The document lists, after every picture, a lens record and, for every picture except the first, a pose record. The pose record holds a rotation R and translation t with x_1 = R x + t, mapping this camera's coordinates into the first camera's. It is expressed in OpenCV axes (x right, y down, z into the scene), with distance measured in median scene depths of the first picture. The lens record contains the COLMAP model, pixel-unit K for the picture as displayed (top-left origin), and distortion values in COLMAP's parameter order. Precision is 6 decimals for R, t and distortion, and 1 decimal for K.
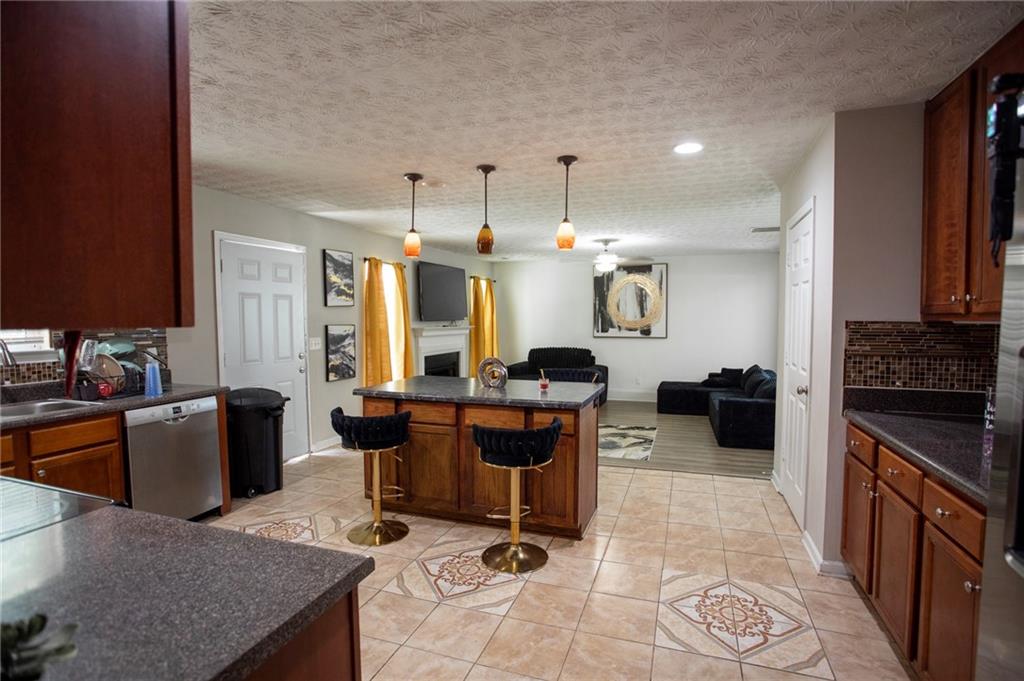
lens RADIAL K [[506.5, 0, 518.6], [0, 506.5, 344.1], [0, 0, 1]] dist [-0.048421, 0.020604]
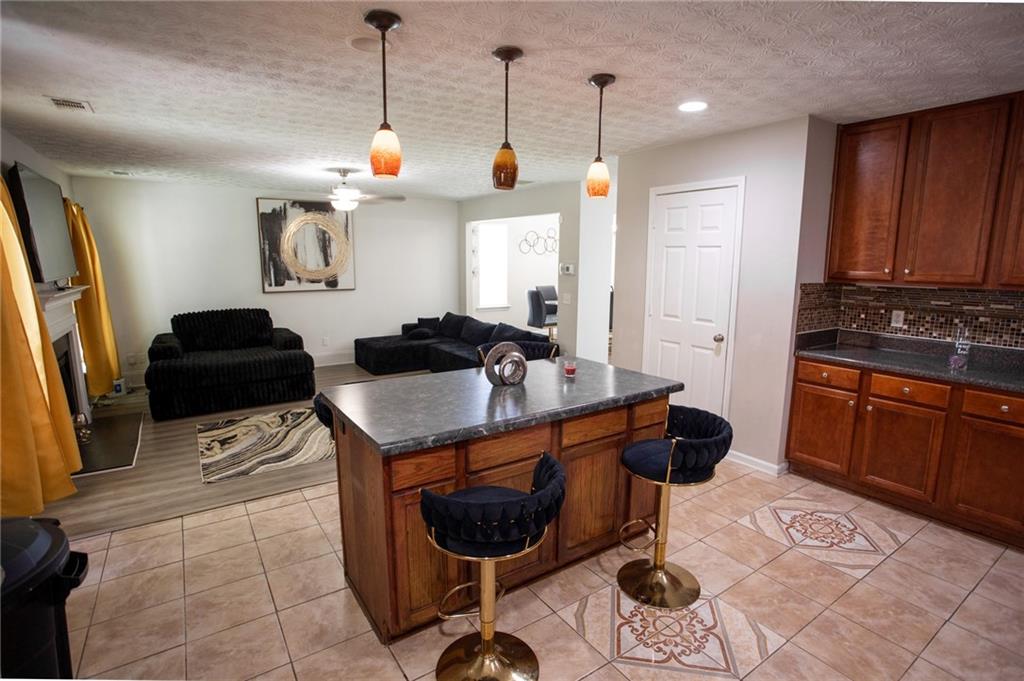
lens RADIAL K [[506.5, 0, 518.2], [0, 506.5, 345.7], [0, 0, 1]] dist [-0.048421, 0.020604]
pose [[0.587757, -0.133699, 0.797914, -0.321200], [0.034608, 0.989503, 0.140310, -0.036163], [-0.808297, -0.054854, 0.586214, 0.312816]]
